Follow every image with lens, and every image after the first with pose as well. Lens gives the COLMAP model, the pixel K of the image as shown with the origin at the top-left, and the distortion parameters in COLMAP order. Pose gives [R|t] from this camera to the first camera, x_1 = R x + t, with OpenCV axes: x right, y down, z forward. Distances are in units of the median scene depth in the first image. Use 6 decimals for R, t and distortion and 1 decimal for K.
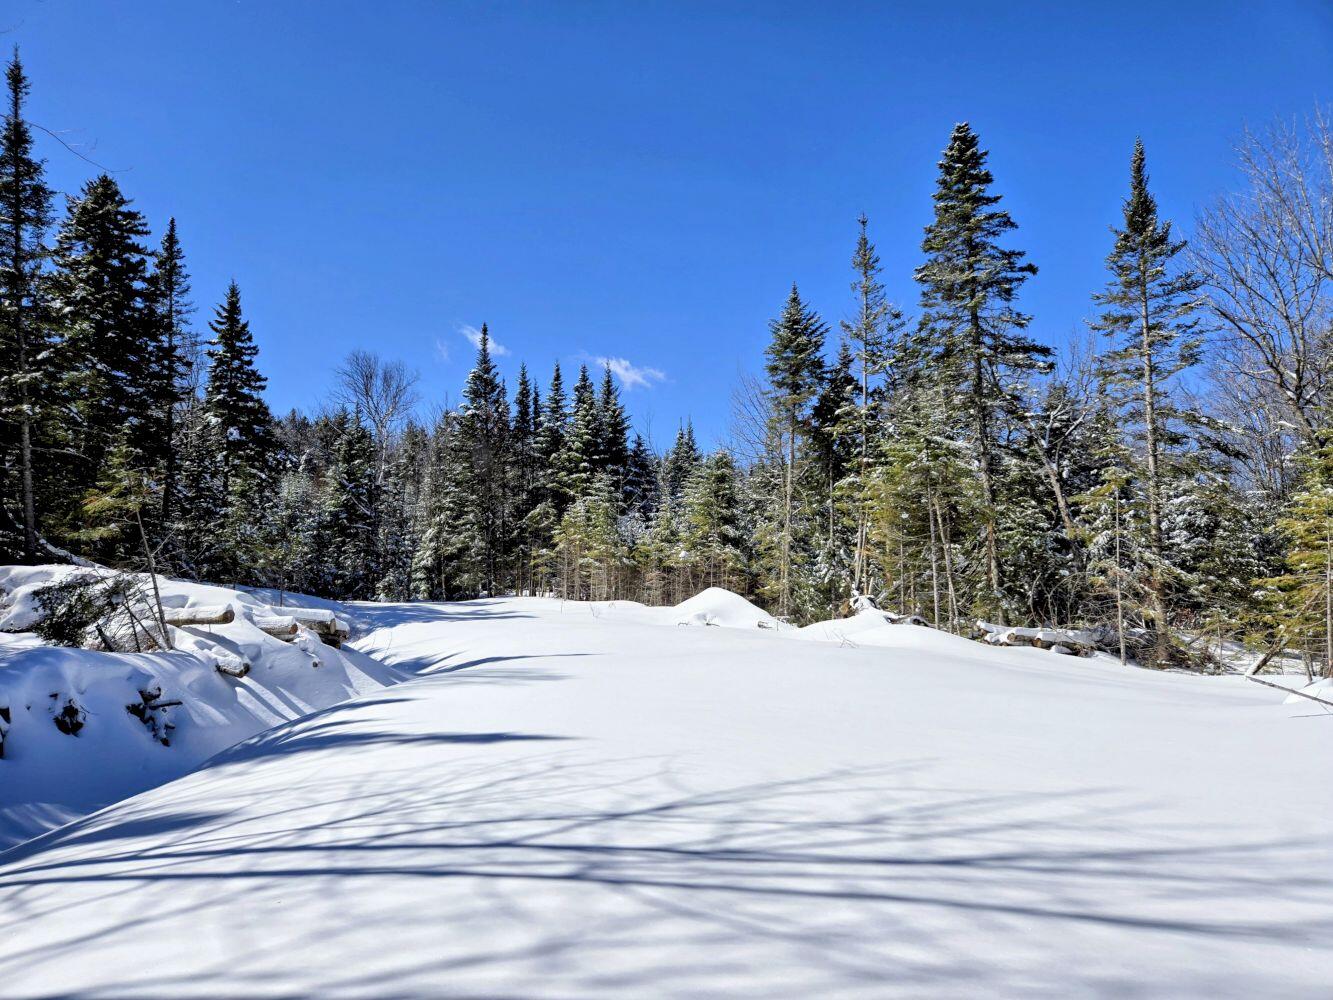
lens RADIAL K [[875.8, 0, 649.6], [0, 875.8, 484.7], [0, 0, 1]] dist [0.075784, -0.060919]
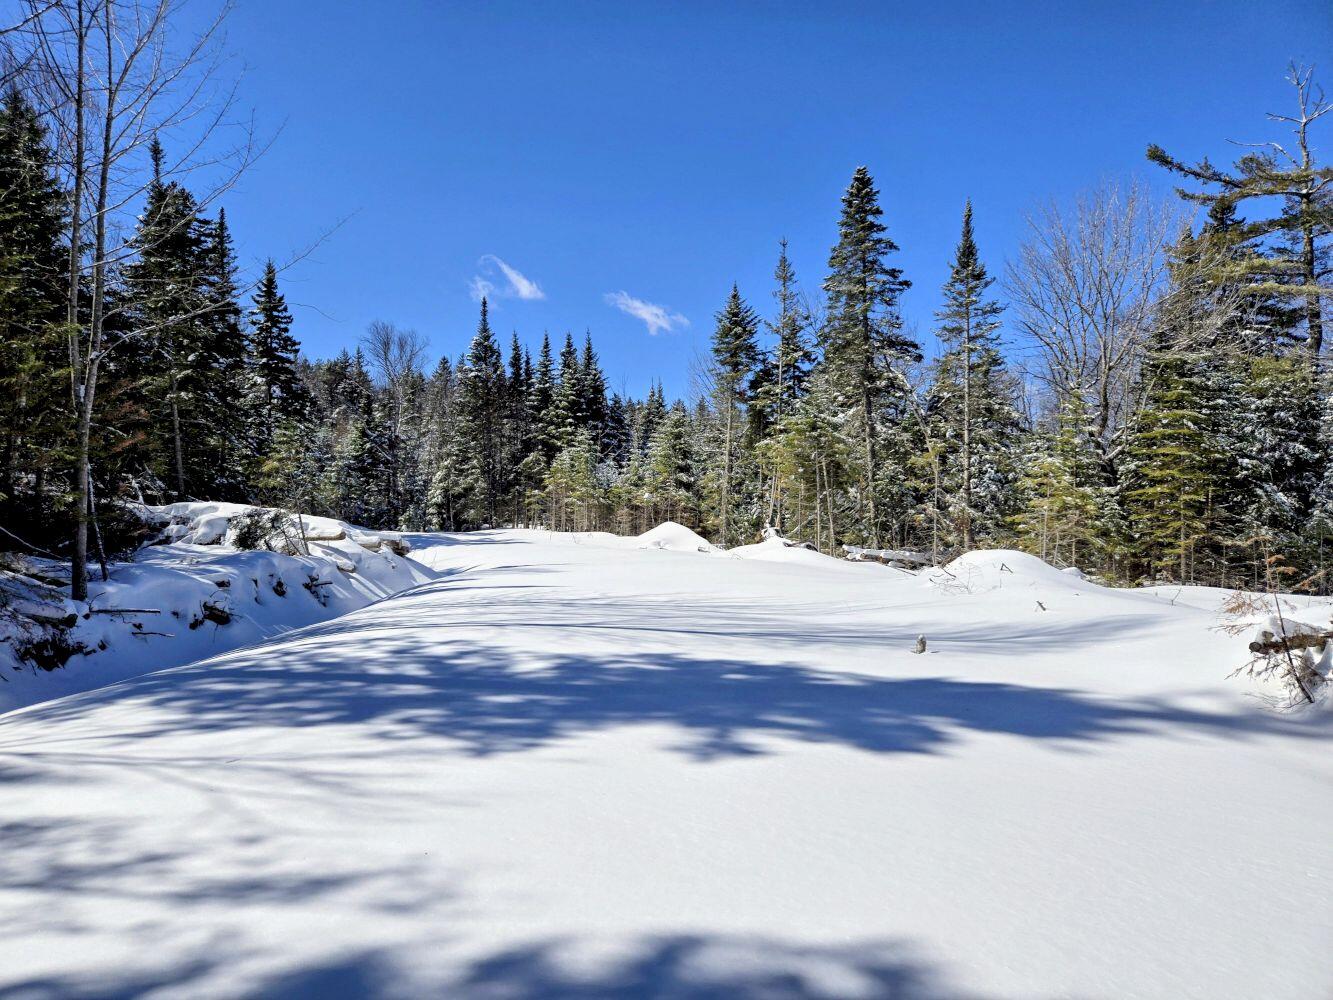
lens RADIAL K [[875.8, 0, 649.6], [0, 875.8, 484.7], [0, 0, 1]] dist [0.075784, -0.060919]
pose [[0.999878, 0.006941, 0.013995, 0.021015], [-0.007931, 0.997376, 0.071964, -0.023608], [-0.013459, -0.072066, 0.997309, -0.224471]]
